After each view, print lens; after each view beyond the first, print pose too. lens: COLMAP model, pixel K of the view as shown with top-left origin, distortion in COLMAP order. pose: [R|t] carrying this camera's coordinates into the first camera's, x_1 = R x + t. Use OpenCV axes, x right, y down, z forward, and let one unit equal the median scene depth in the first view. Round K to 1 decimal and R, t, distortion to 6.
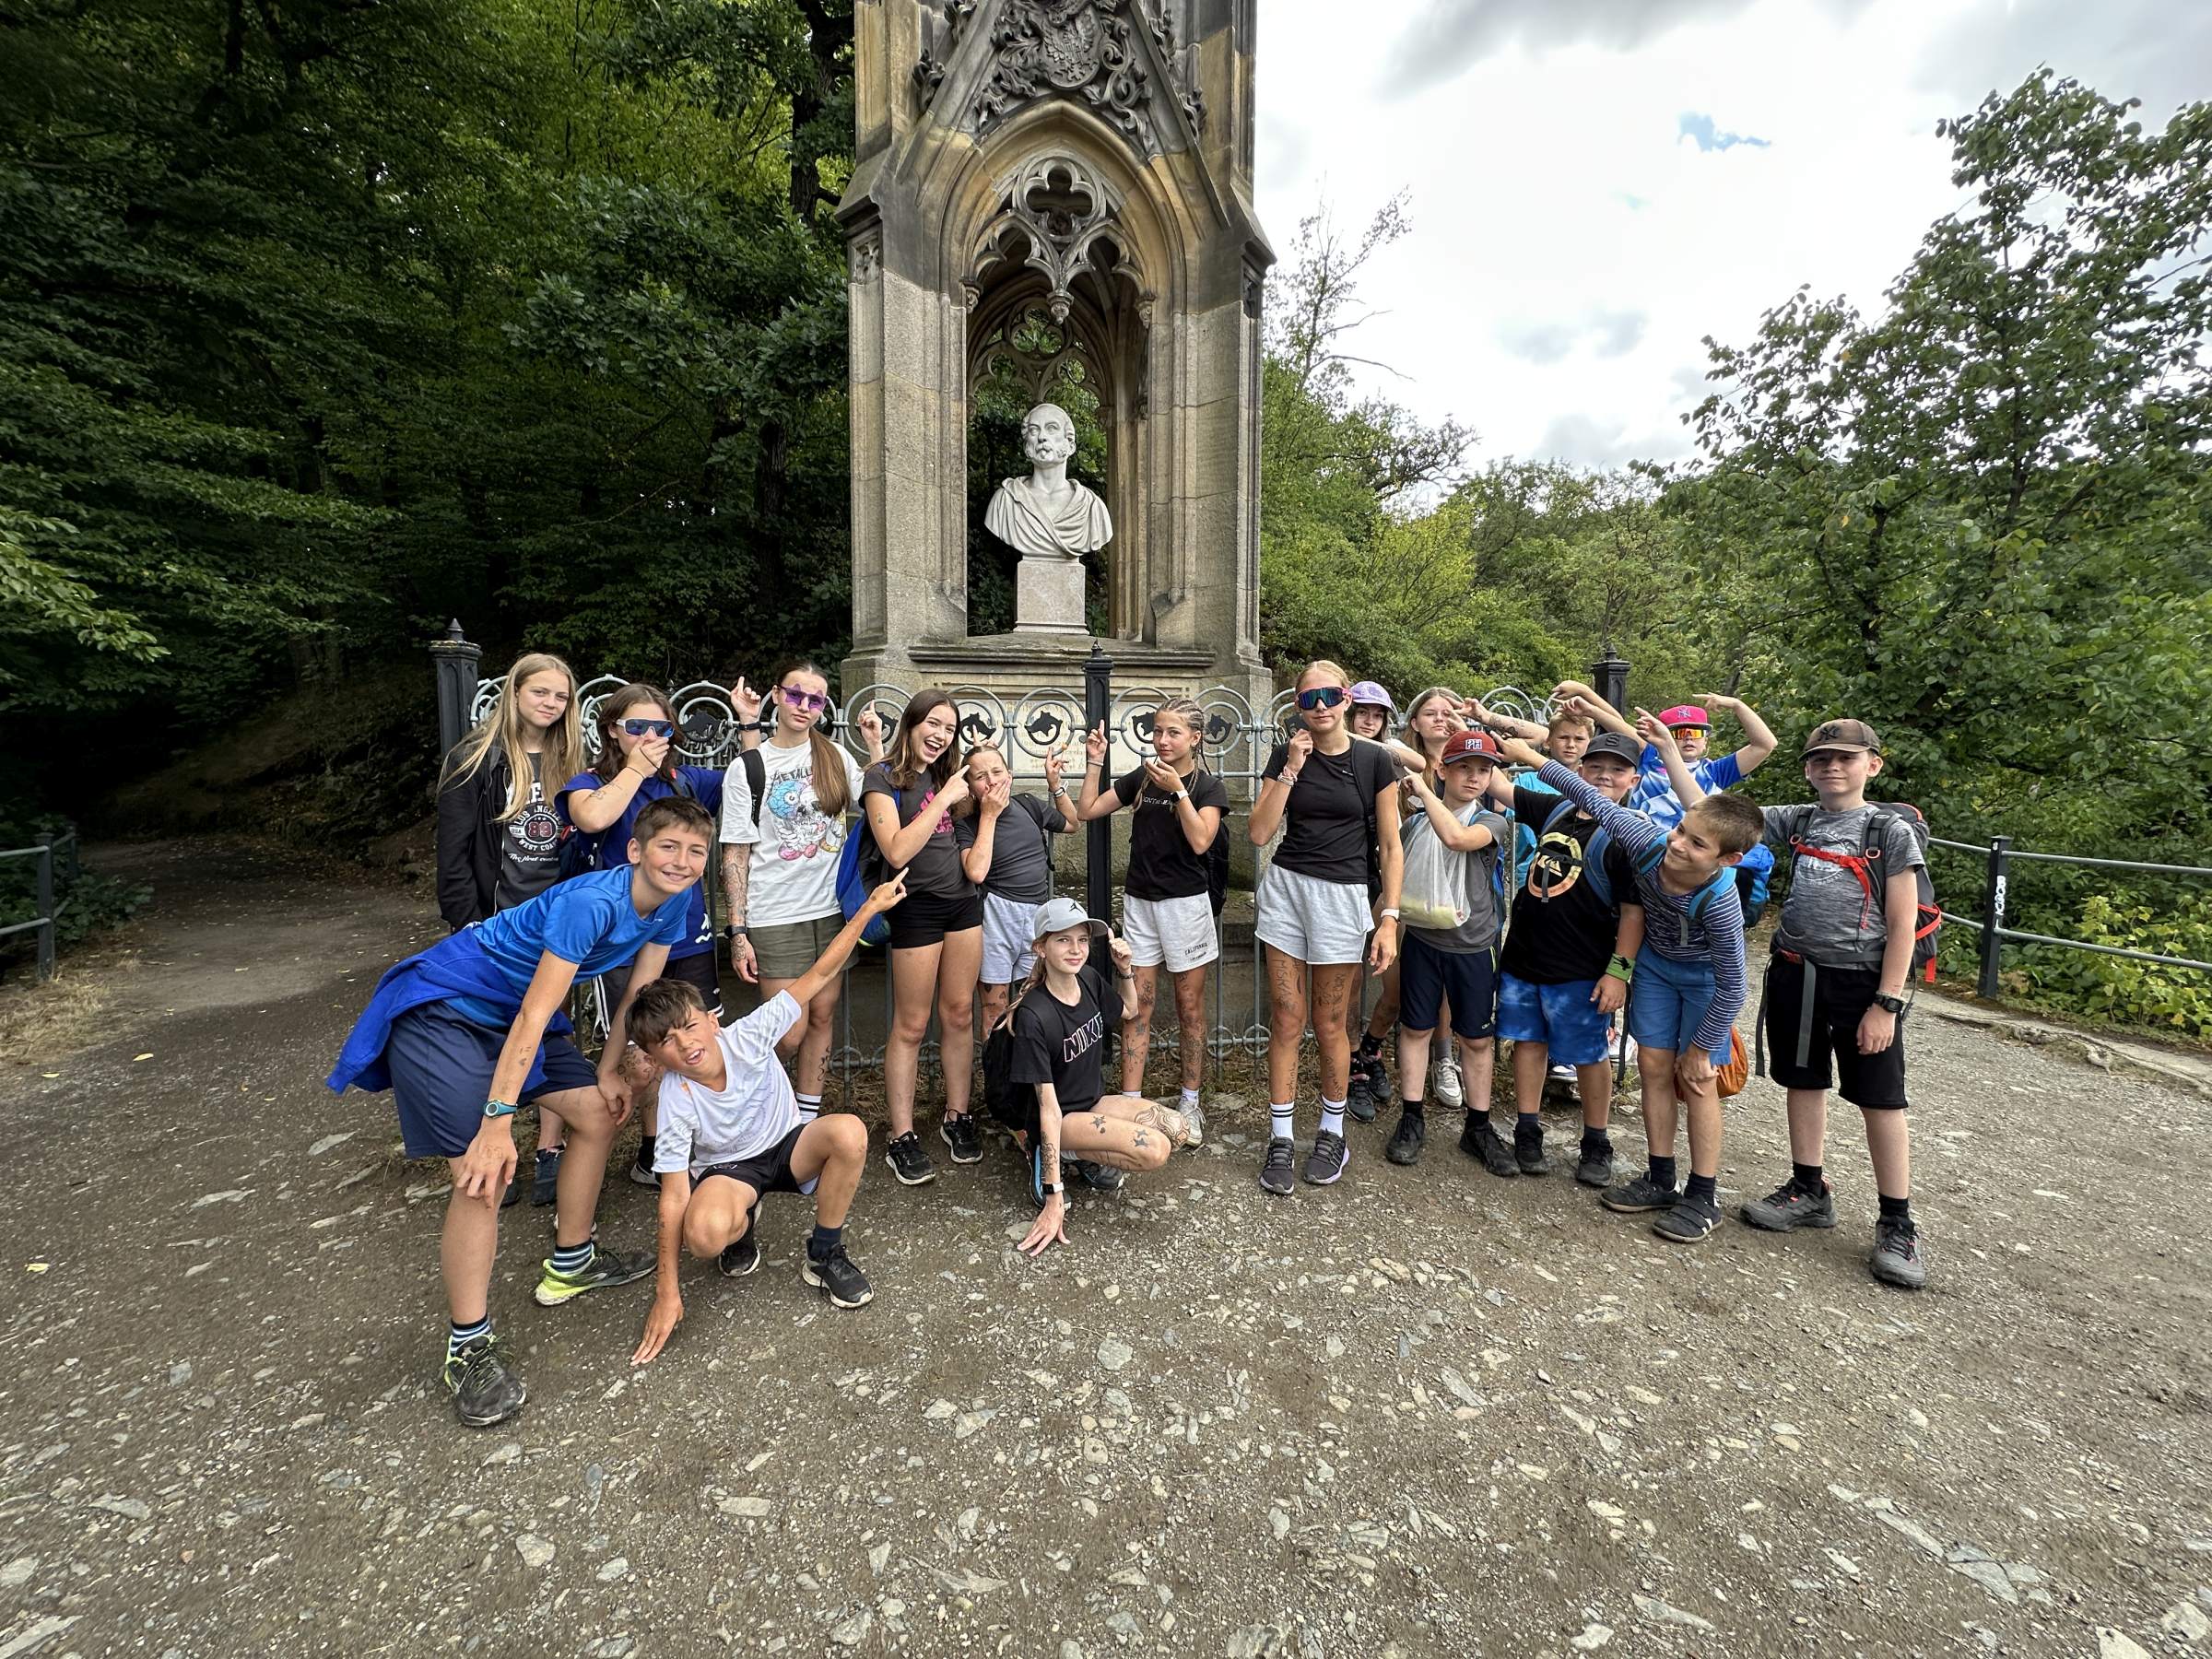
lens RADIAL K [[904.3, 0, 1111.2], [0, 904.3, 829.8], [0, 0, 1]] dist [-0.000246, 0.000574]
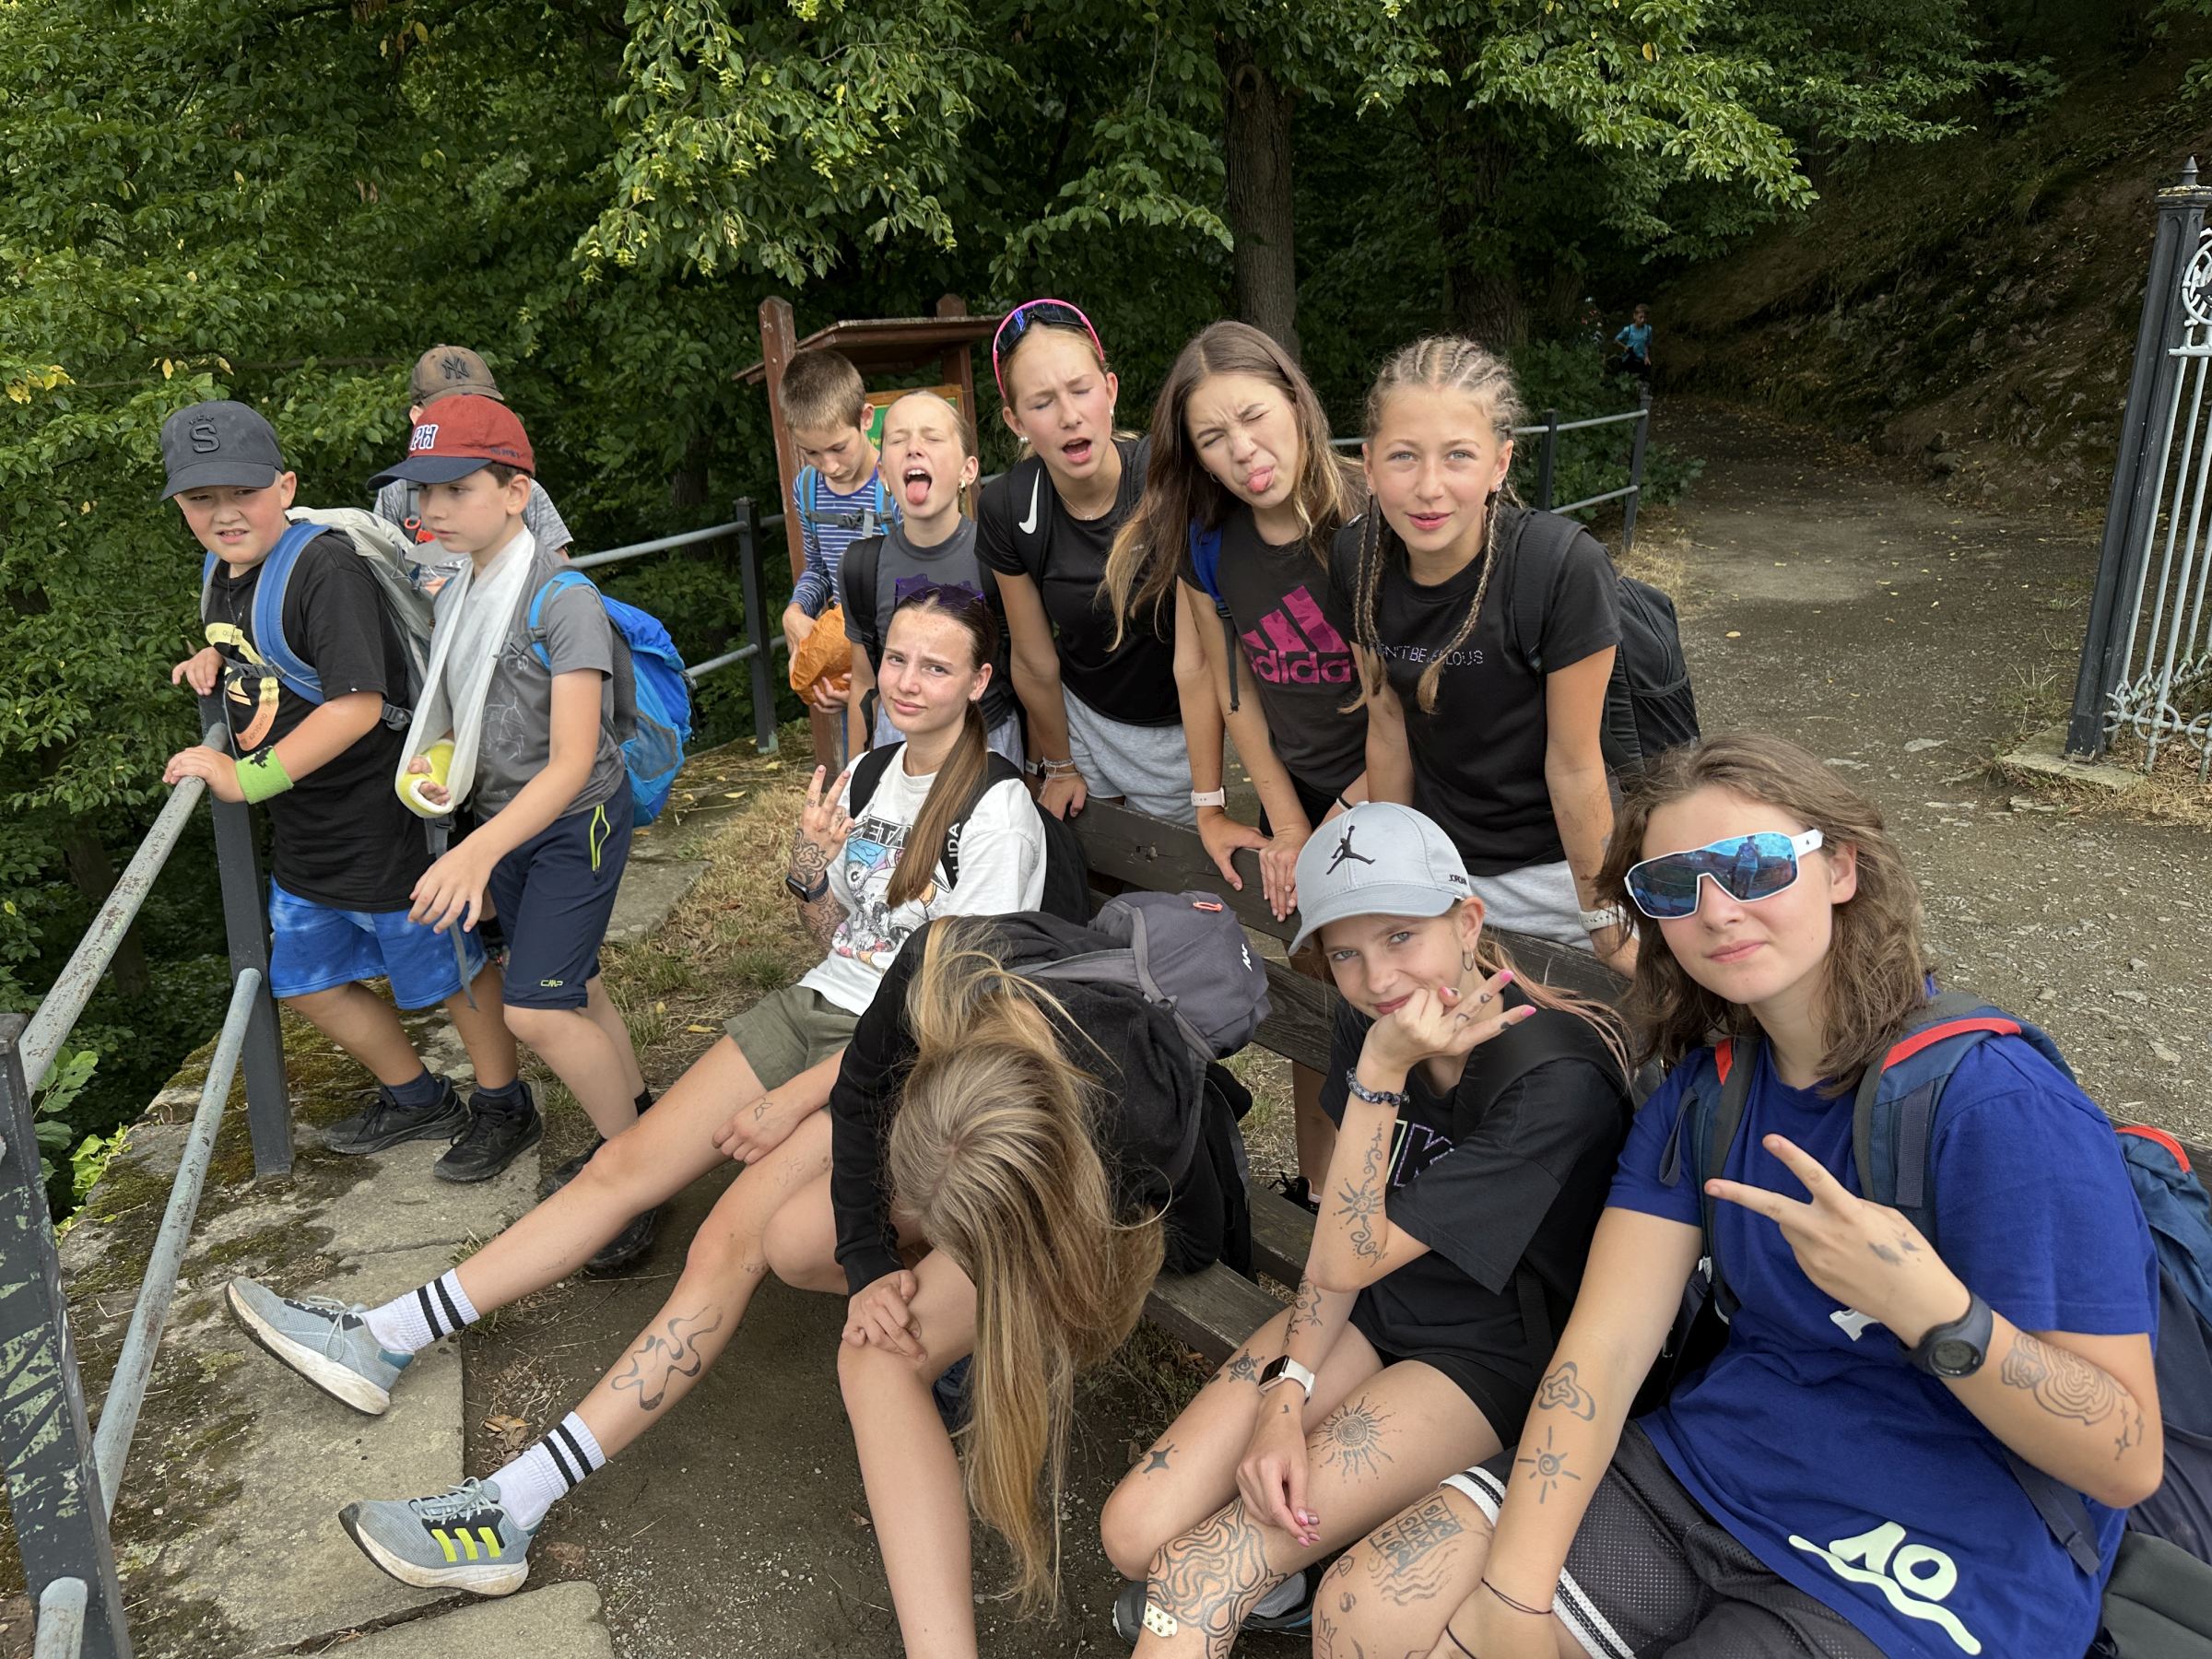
lens RADIAL K [[1561.8, 0, 1108.0], [0, 1561.8, 830.9], [0, 0, 1]] dist [0.008735, -0.007487]
pose [[0.452769, 0.275742, -0.847919, 0.242458], [-0.043861, 0.956715, 0.287702, -0.014989], [0.890548, -0.093072, 0.445266, -0.676926]]
